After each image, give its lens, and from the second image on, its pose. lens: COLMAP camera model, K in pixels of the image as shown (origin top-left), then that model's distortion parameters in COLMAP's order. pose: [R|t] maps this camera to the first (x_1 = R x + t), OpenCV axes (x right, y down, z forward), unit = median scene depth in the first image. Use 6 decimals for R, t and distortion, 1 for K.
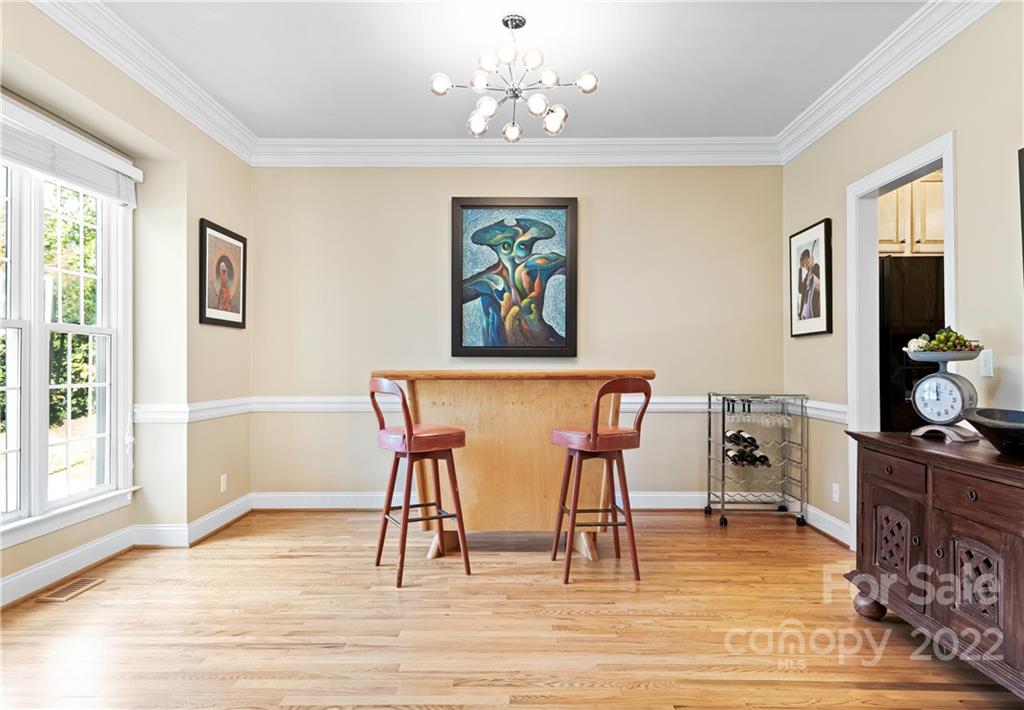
lens RADIAL K [[635.8, 0, 512.5], [0, 635.8, 357.9], [0, 0, 1]] dist [0.020282, -0.004840]
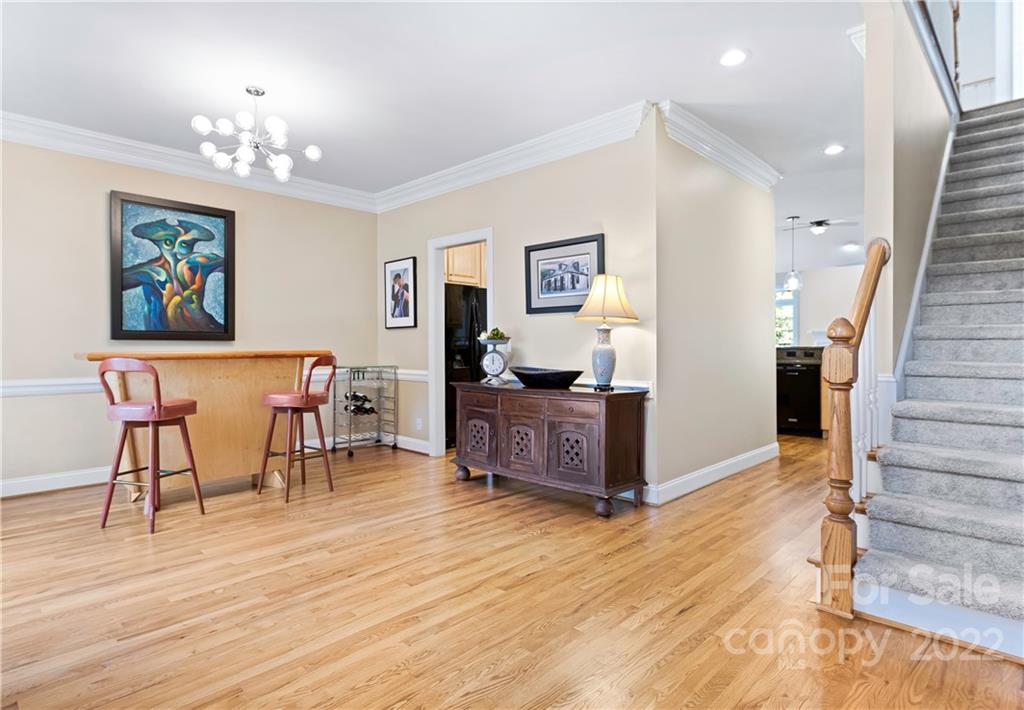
lens RADIAL K [[569.5, 0, 513.0], [0, 569.5, 350.7], [0, 0, 1]] dist [0.001728, 0.000166]
pose [[0.682343, -0.006588, 0.731003, -0.371062], [-0.006253, 0.999870, 0.014849, -0.001904], [-0.731006, -0.014703, 0.682213, -0.162174]]
